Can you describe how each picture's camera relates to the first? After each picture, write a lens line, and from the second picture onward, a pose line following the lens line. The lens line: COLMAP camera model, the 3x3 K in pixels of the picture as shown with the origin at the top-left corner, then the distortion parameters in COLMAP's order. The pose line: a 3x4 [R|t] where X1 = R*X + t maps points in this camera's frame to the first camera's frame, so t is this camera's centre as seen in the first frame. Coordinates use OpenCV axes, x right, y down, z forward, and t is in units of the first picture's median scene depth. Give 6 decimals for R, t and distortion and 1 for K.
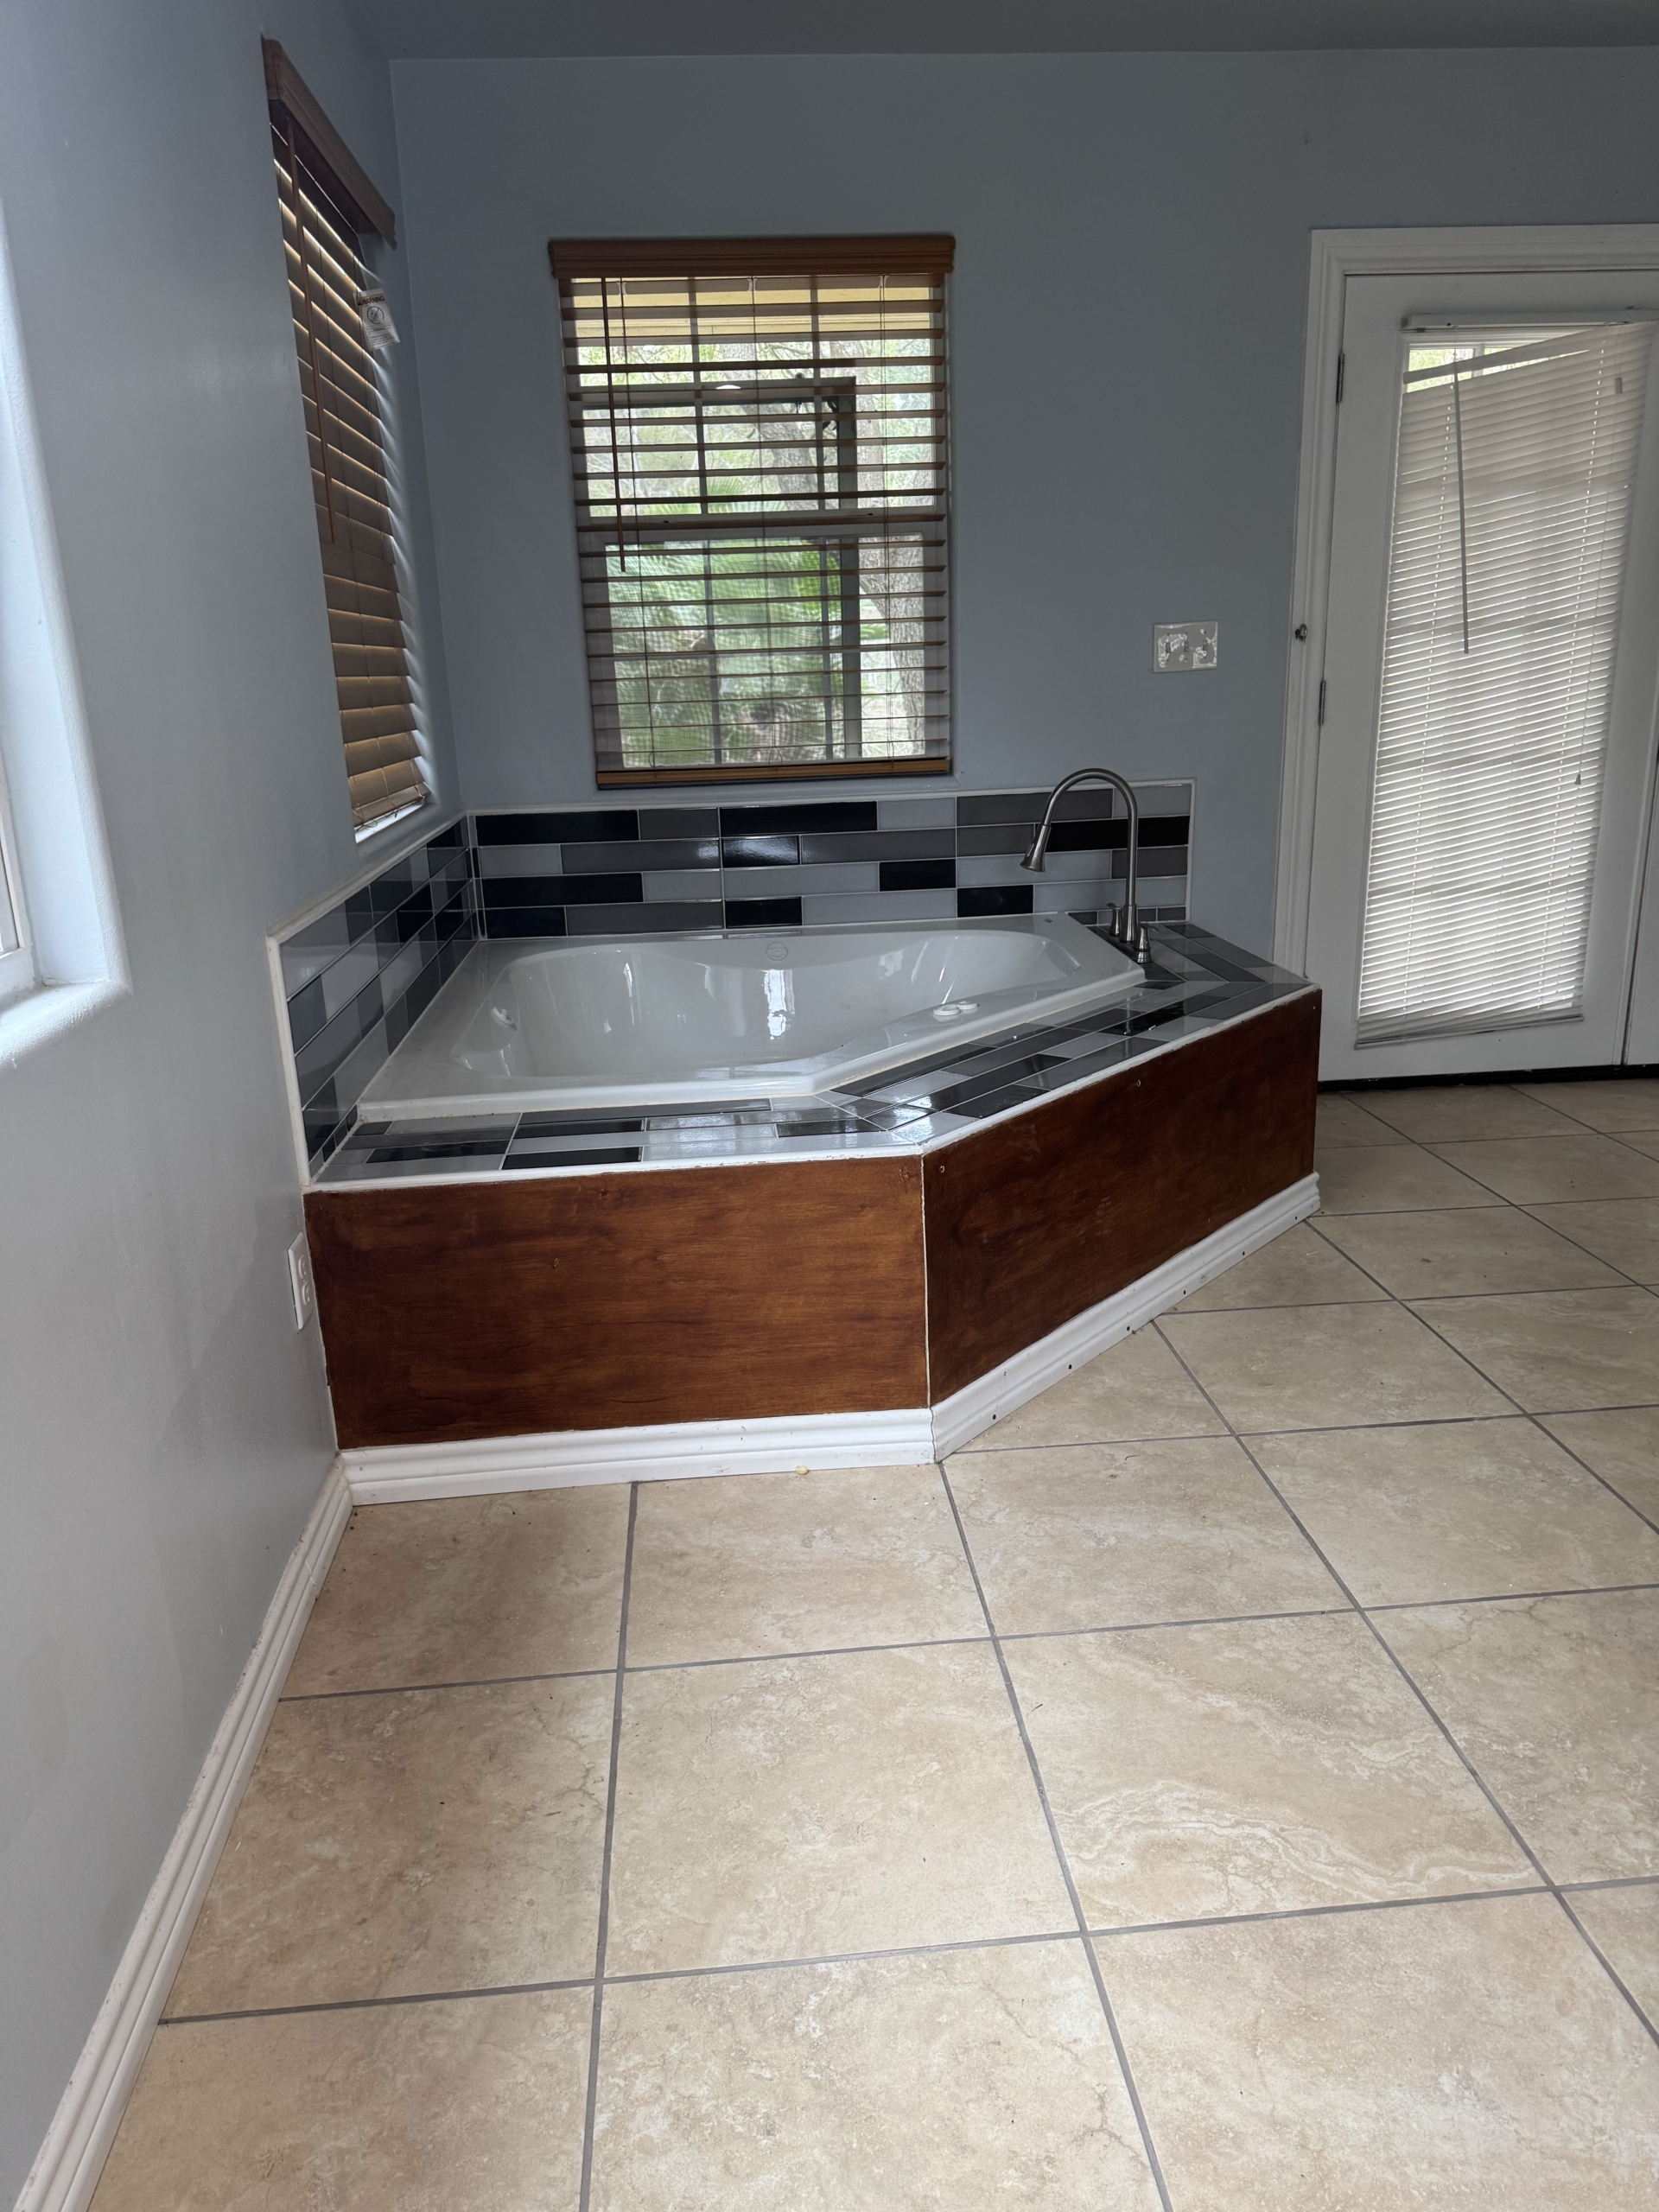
lens RADIAL K [[1571.6, 0, 833.6], [0, 1571.6, 1101.4], [0, 0, 1]] dist [0.012088, -0.015727]
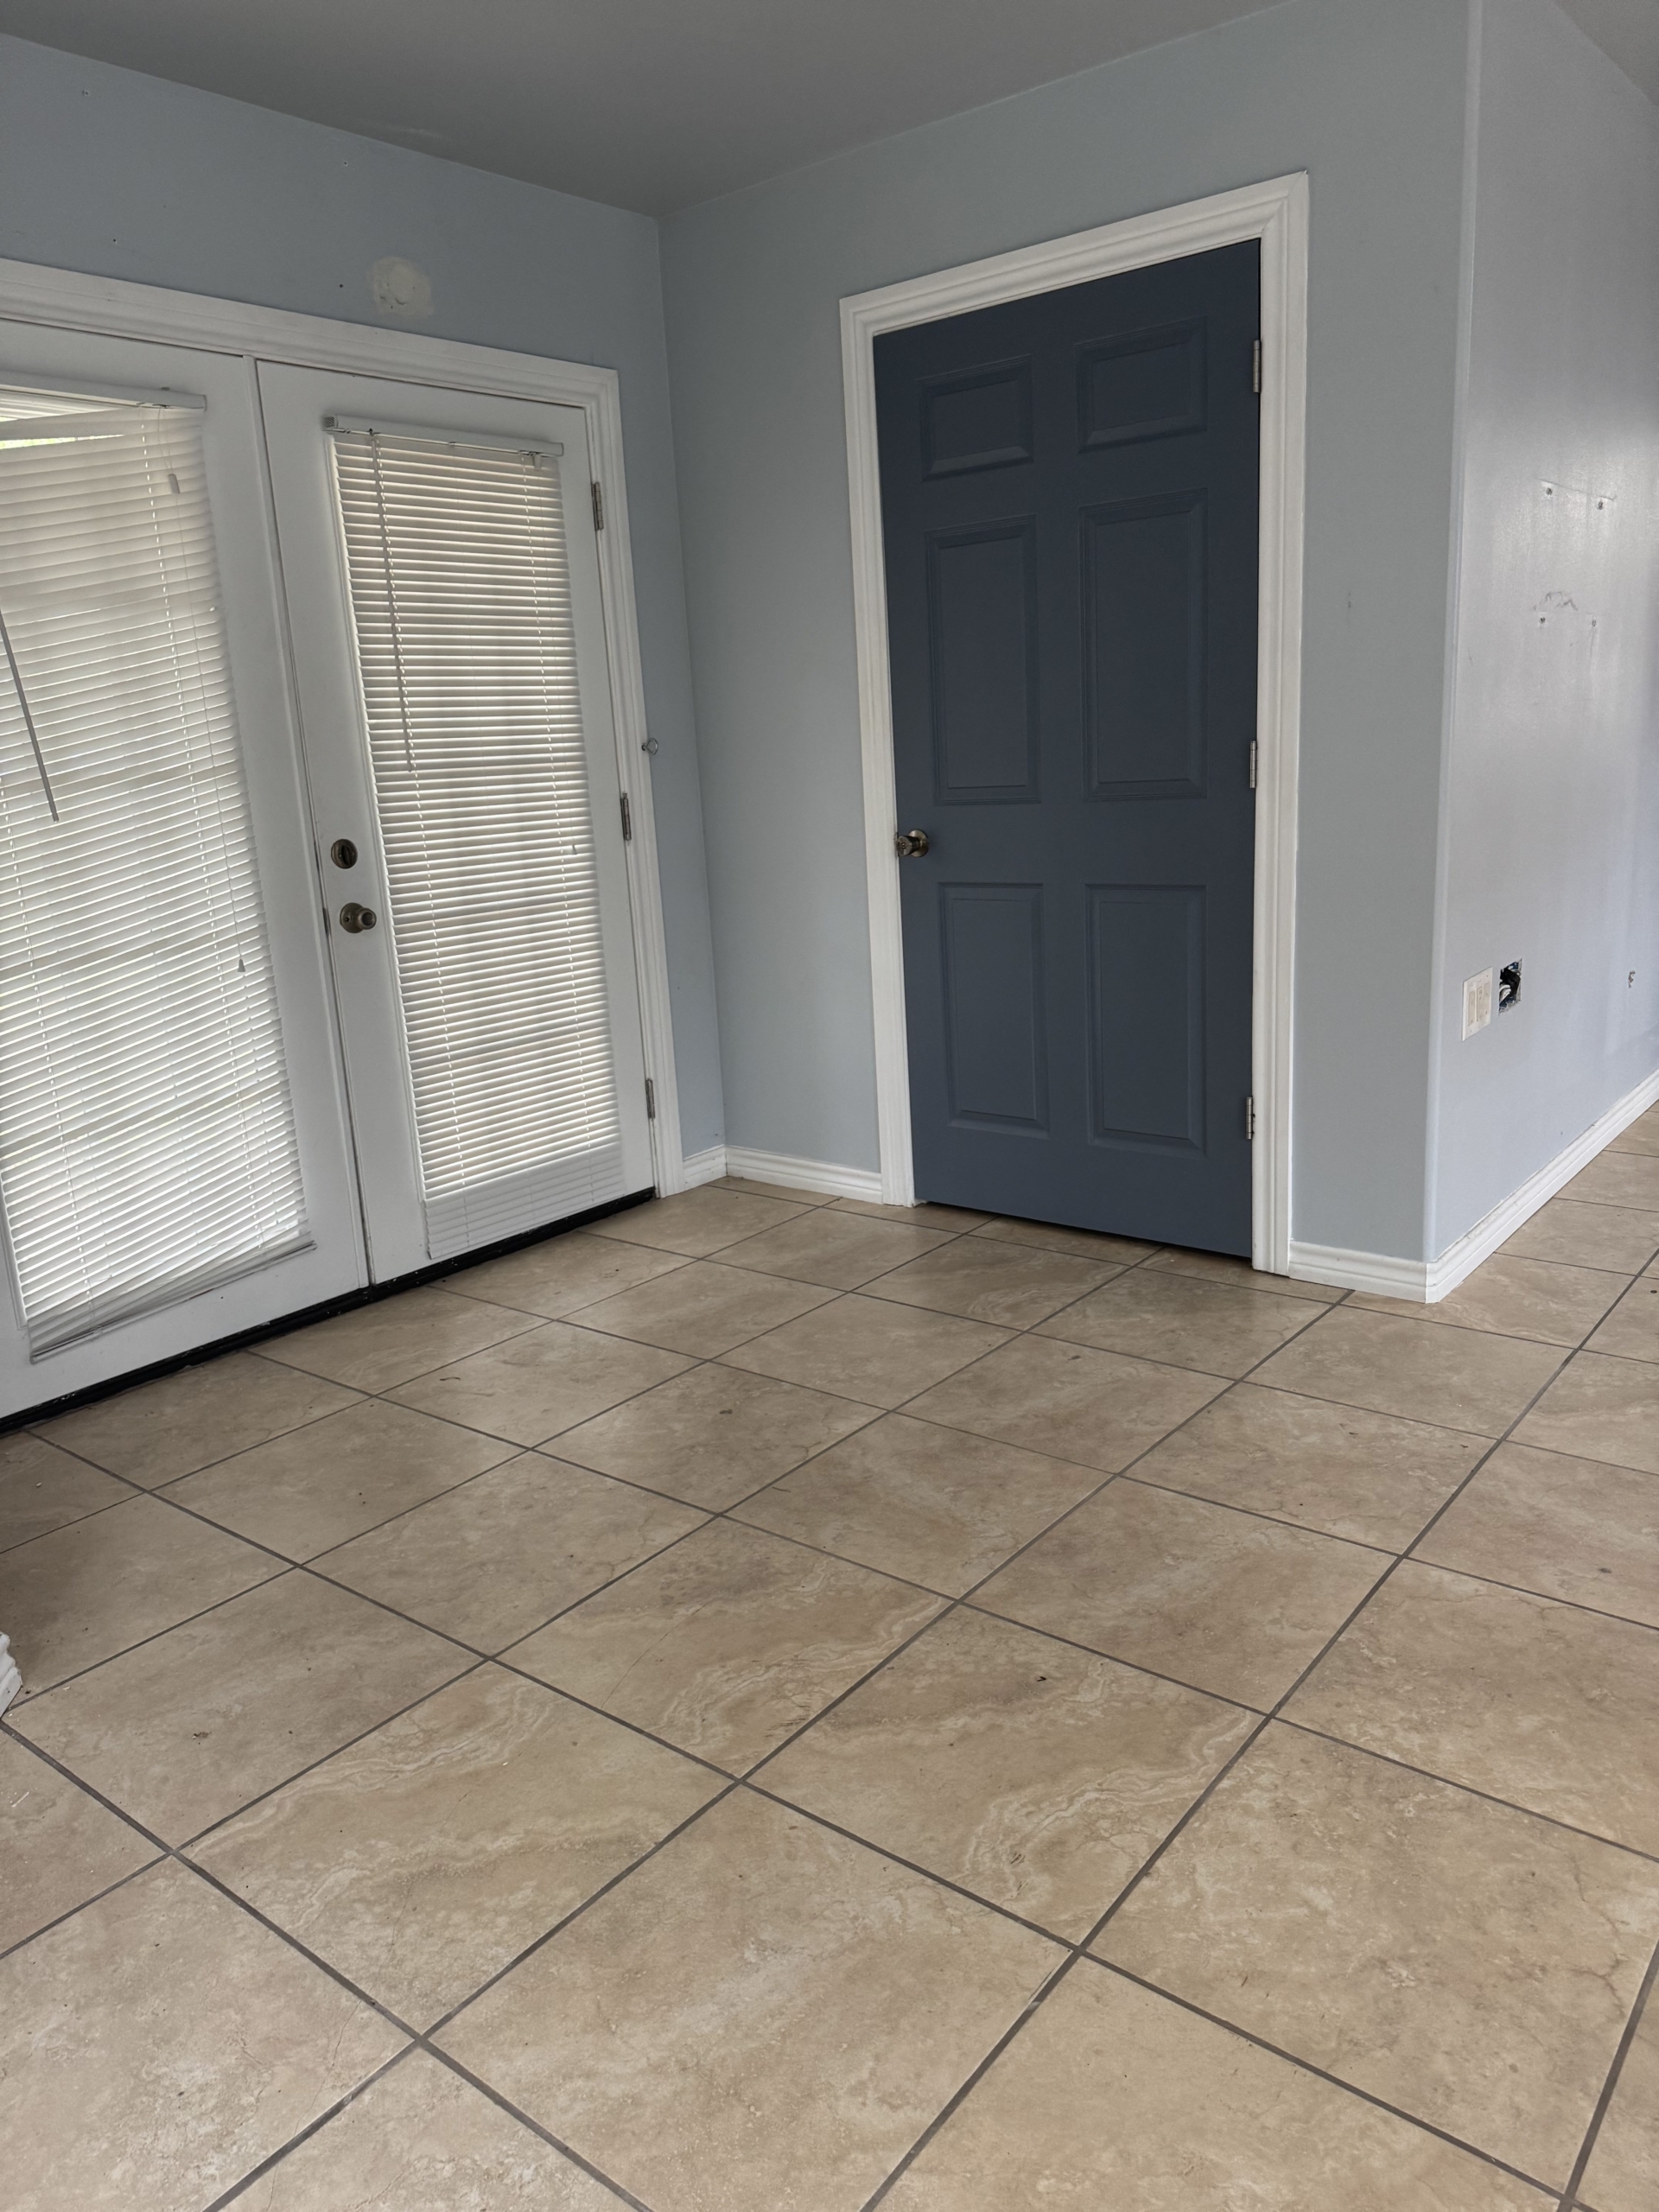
lens RADIAL K [[1571.6, 0, 828.0], [0, 1571.6, 1097.2], [0, 0, 1]] dist [0.012088, -0.015727]
pose [[0.694467, -0.177090, 0.697391, 0.116665], [0.227631, 0.973531, 0.020534, -0.091955], [-0.682568, 0.144487, 0.716396, 0.246475]]
